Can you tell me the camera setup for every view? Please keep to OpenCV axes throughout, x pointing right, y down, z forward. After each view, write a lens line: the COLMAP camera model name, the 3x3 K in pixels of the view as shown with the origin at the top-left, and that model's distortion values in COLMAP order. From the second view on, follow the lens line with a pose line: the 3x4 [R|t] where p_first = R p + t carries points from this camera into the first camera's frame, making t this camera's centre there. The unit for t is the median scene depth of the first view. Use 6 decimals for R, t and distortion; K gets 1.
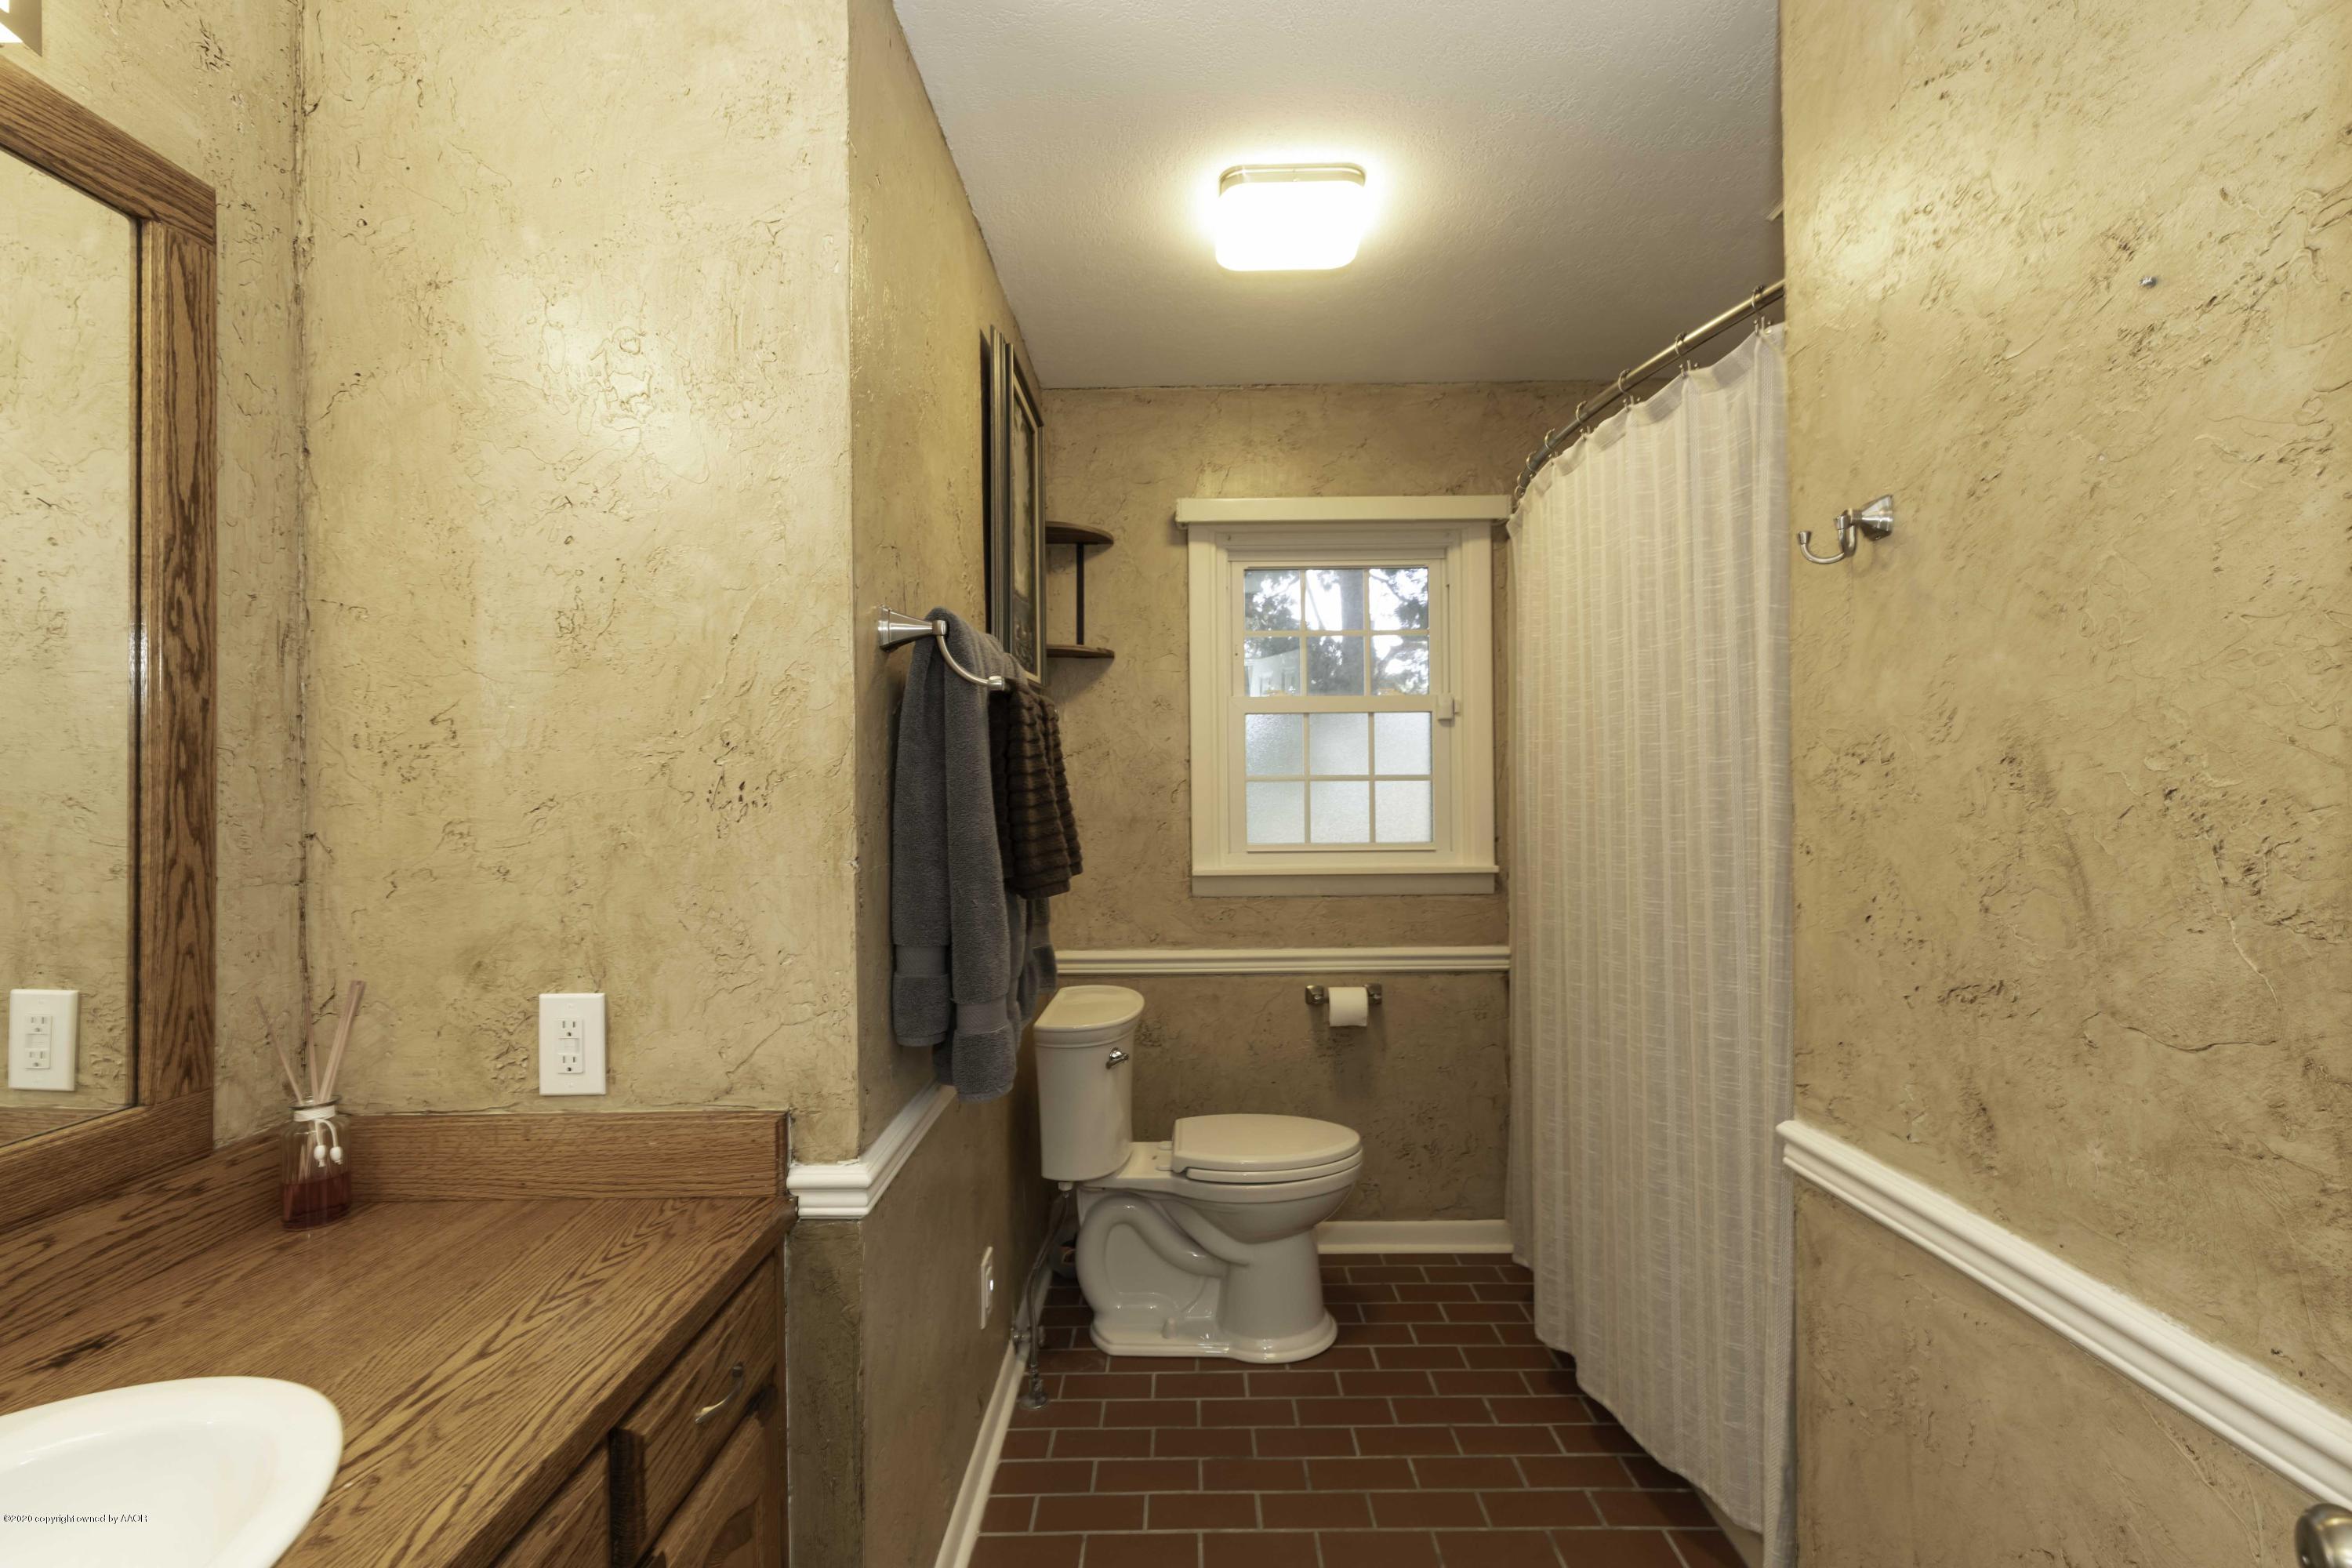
lens RADIAL K [[1062.8, 0, 1172.7], [0, 1062.8, 781.3], [0, 0, 1]] dist [0.004710, -0.001162]
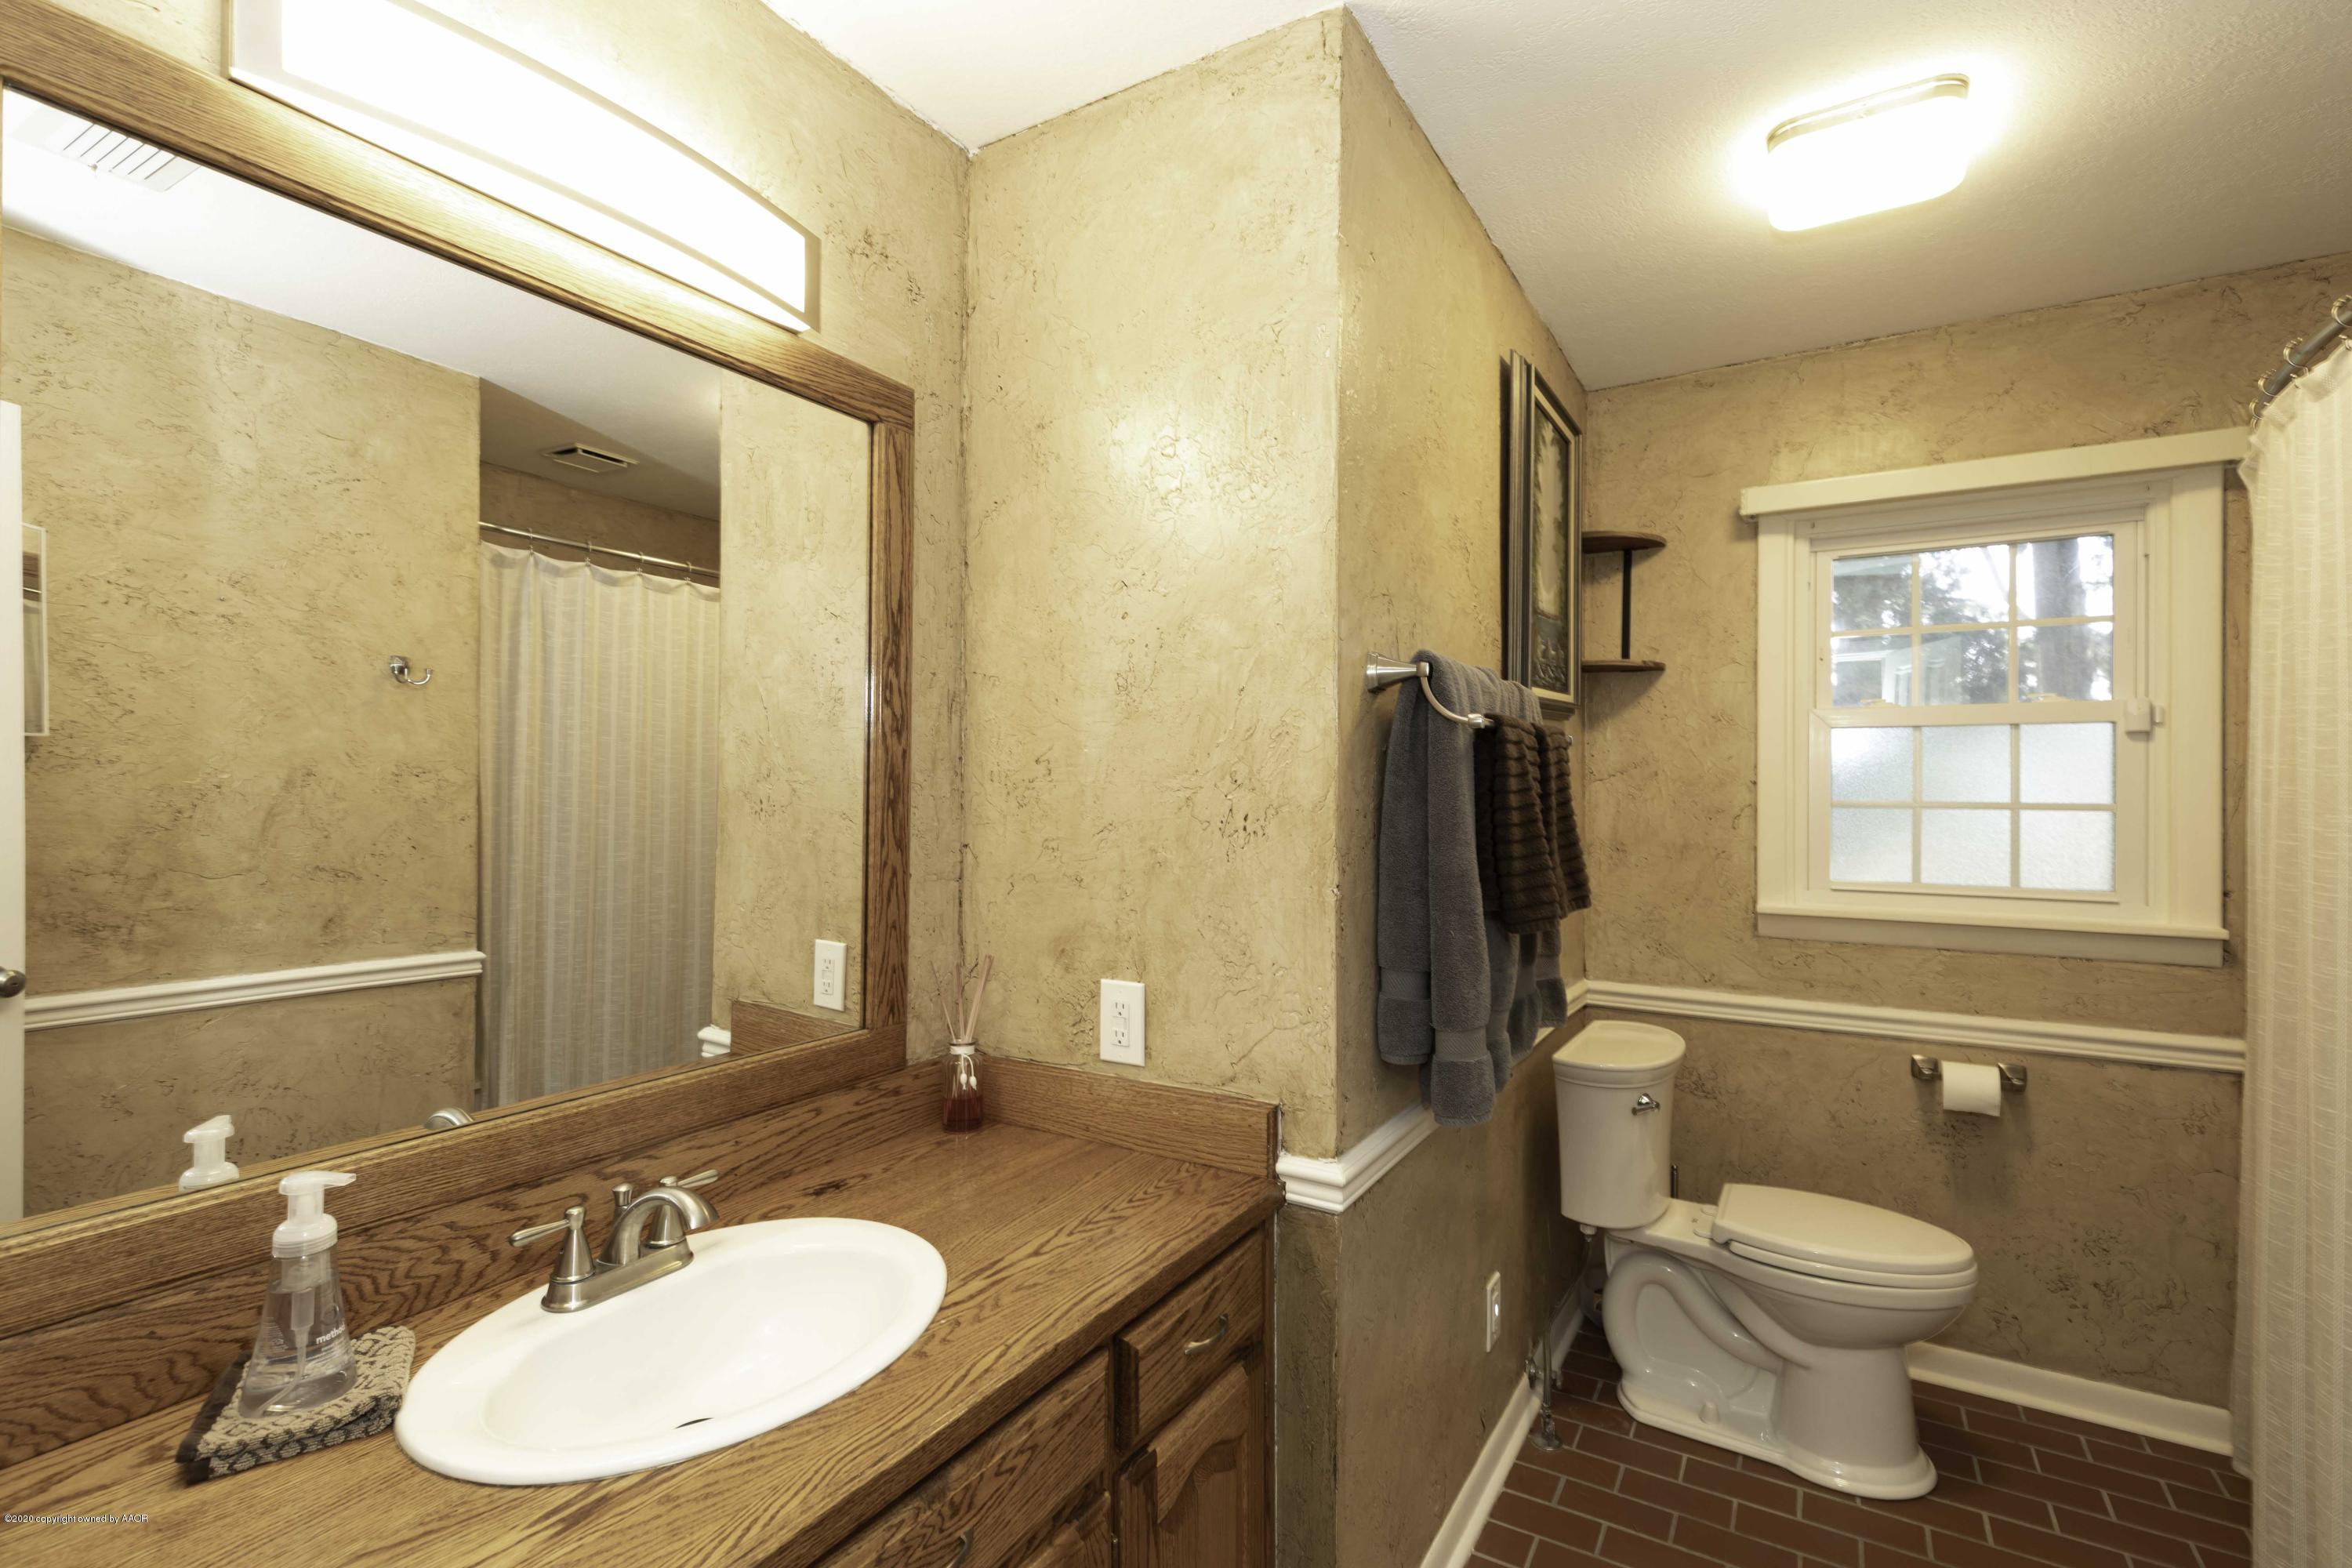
lens RADIAL K [[1068.1, 0, 1175.0], [0, 1068.1, 781.2], [0, 0, 1]] dist [0.015864, -0.006980]
pose [[0.856231, 0.009021, -0.516514, 0.126682], [-0.009084, 0.999956, 0.002406, -0.036550], [0.516513, 0.002632, 0.856275, -0.035210]]
